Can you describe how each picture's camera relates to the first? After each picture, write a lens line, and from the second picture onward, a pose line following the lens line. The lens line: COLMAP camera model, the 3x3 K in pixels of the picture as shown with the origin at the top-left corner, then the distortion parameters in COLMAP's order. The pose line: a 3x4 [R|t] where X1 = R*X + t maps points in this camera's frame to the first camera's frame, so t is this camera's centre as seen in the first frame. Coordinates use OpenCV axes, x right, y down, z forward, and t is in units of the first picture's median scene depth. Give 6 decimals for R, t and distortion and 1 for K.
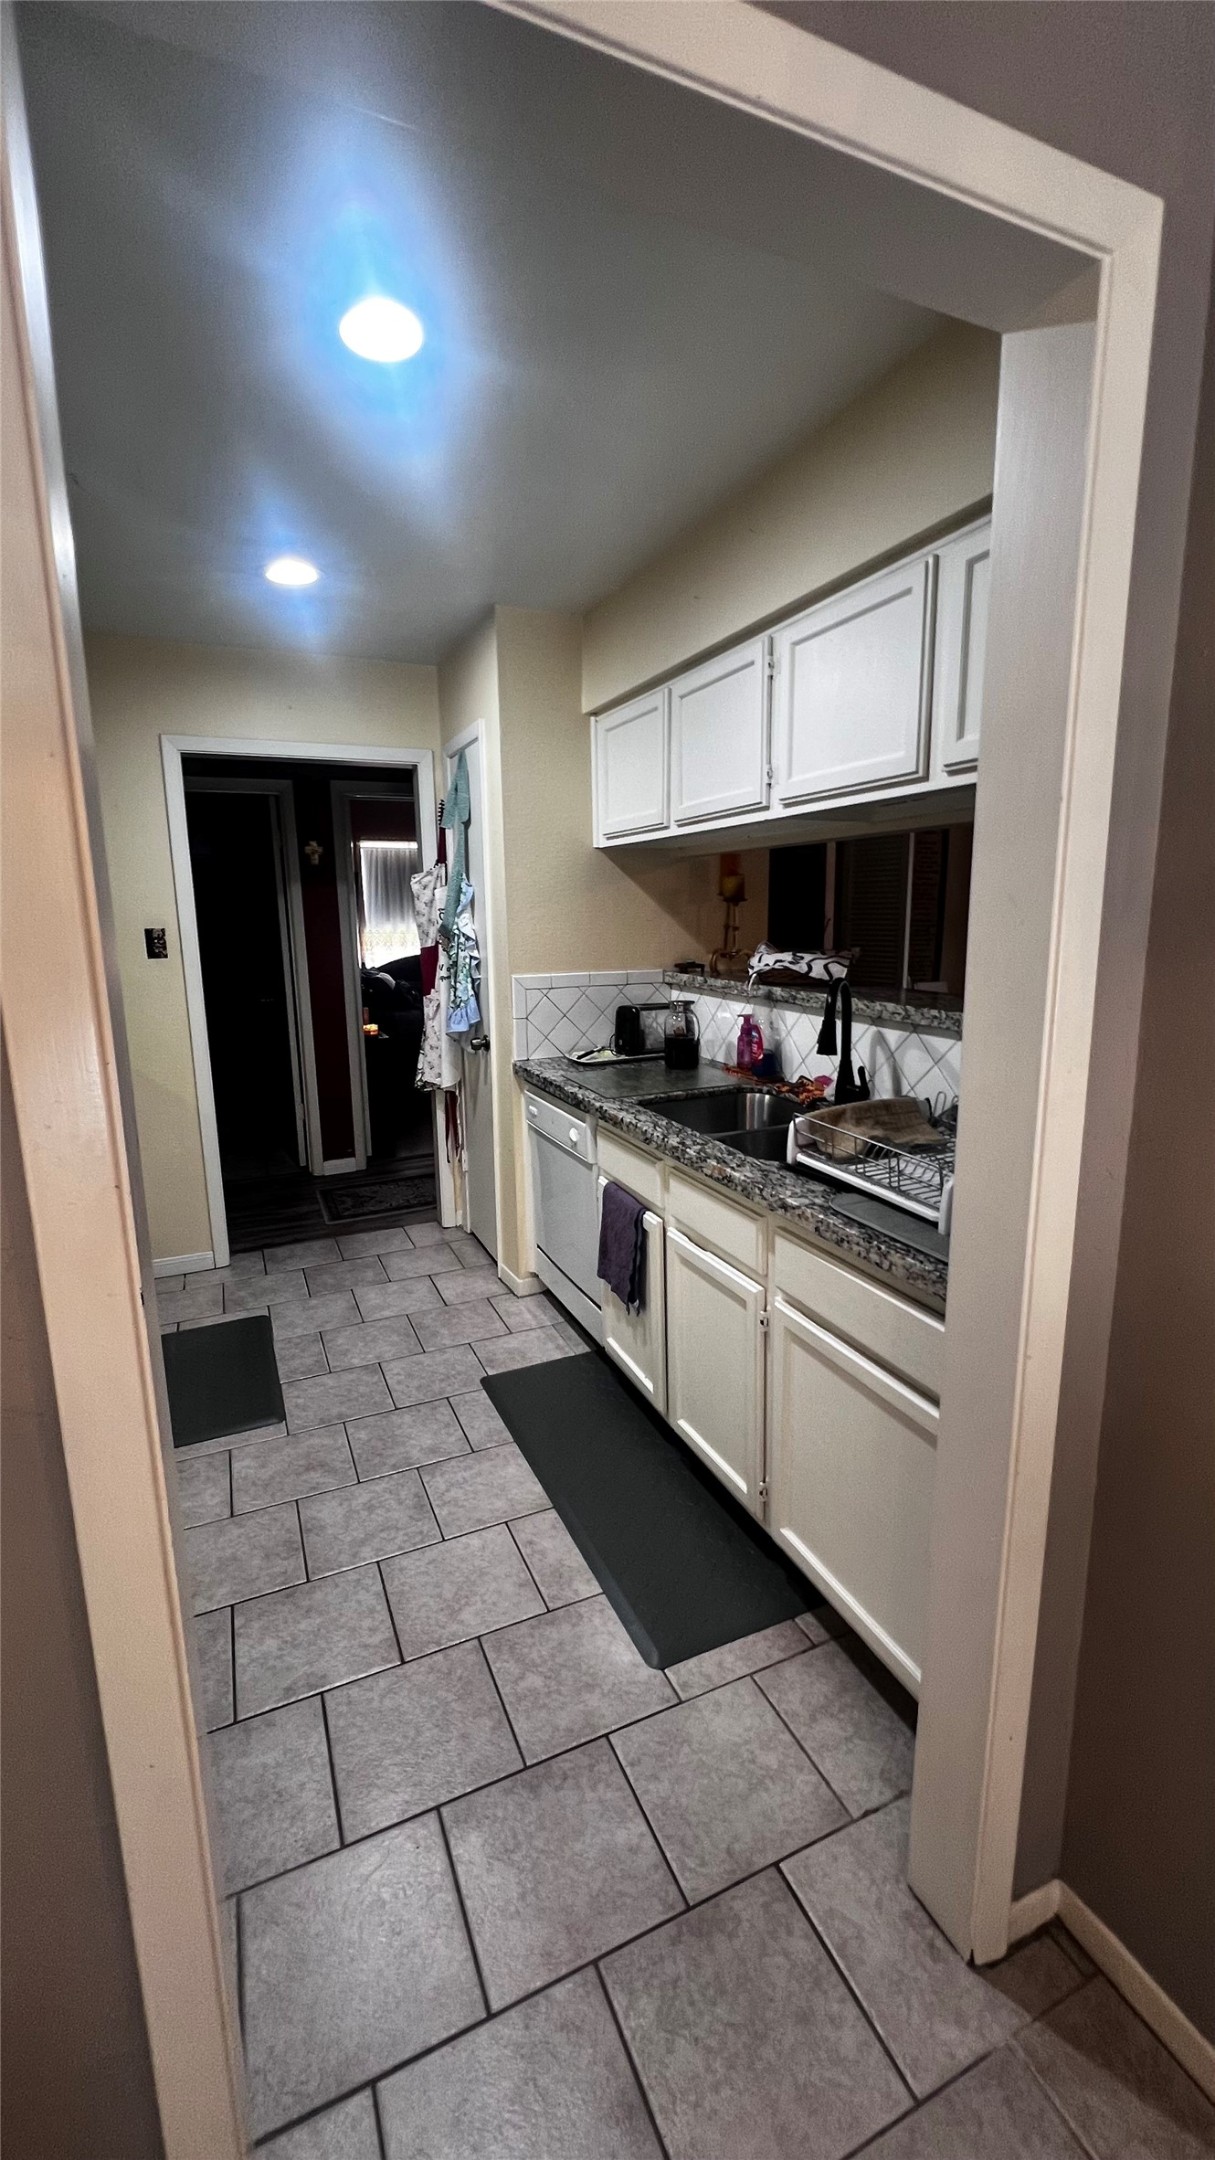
lens RADIAL K [[881.9, 0, 612.3], [0, 881.9, 1078.2], [0, 0, 1]] dist [0.001789, -0.000058]
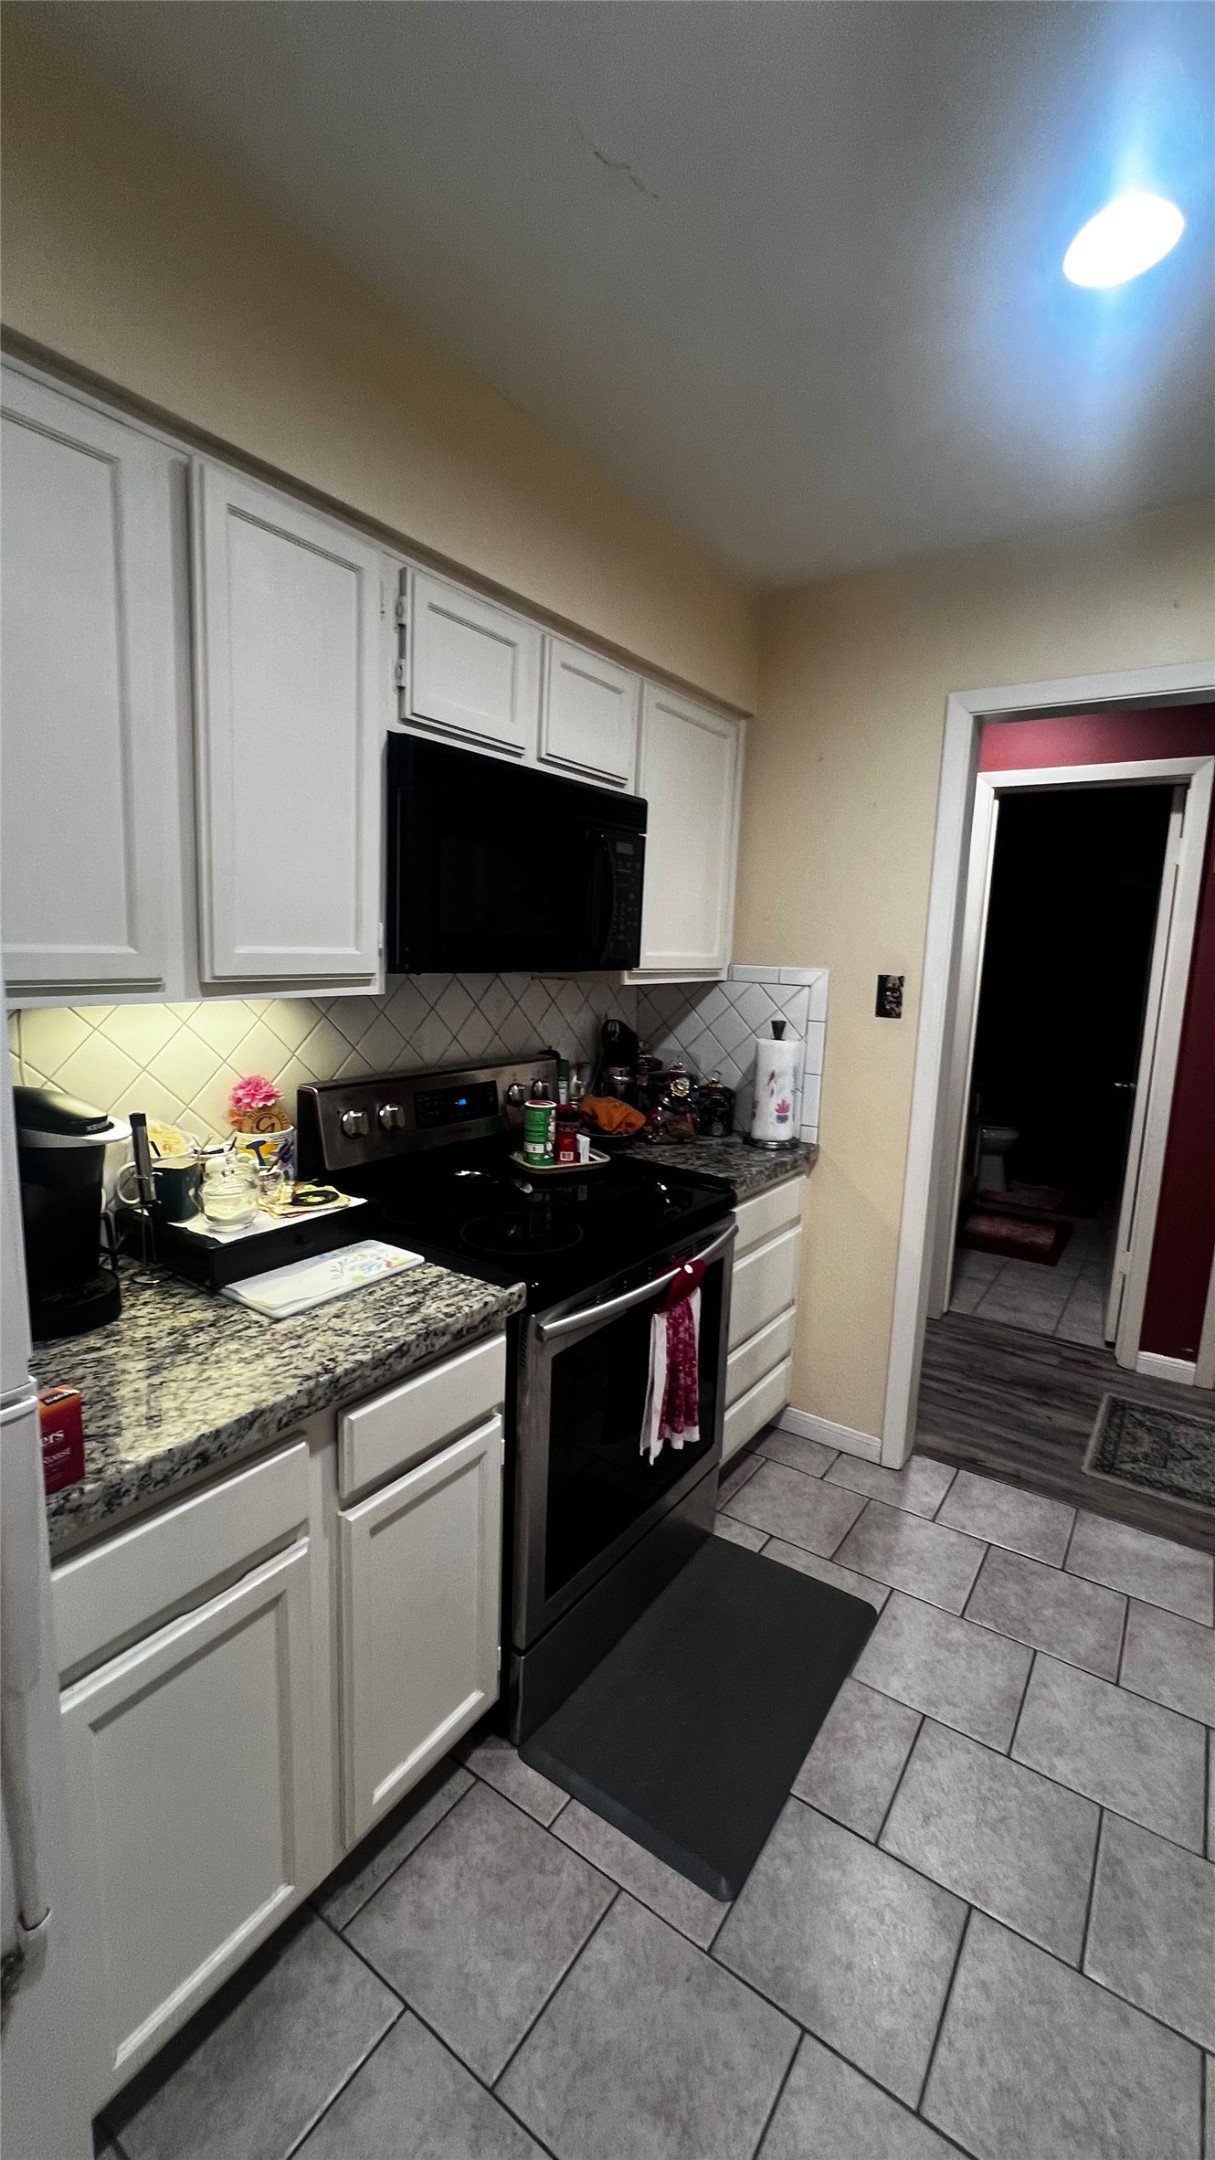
lens RADIAL K [[881.9, 0, 607.4], [0, 881.9, 1074.3], [0, 0, 1]] dist [0.001789, -0.000058]
pose [[0.518447, 0.162472, -0.839533, -0.030259], [-0.200909, 0.977445, 0.065092, -0.085417], [0.831173, 0.134923, 0.539395, 0.406160]]
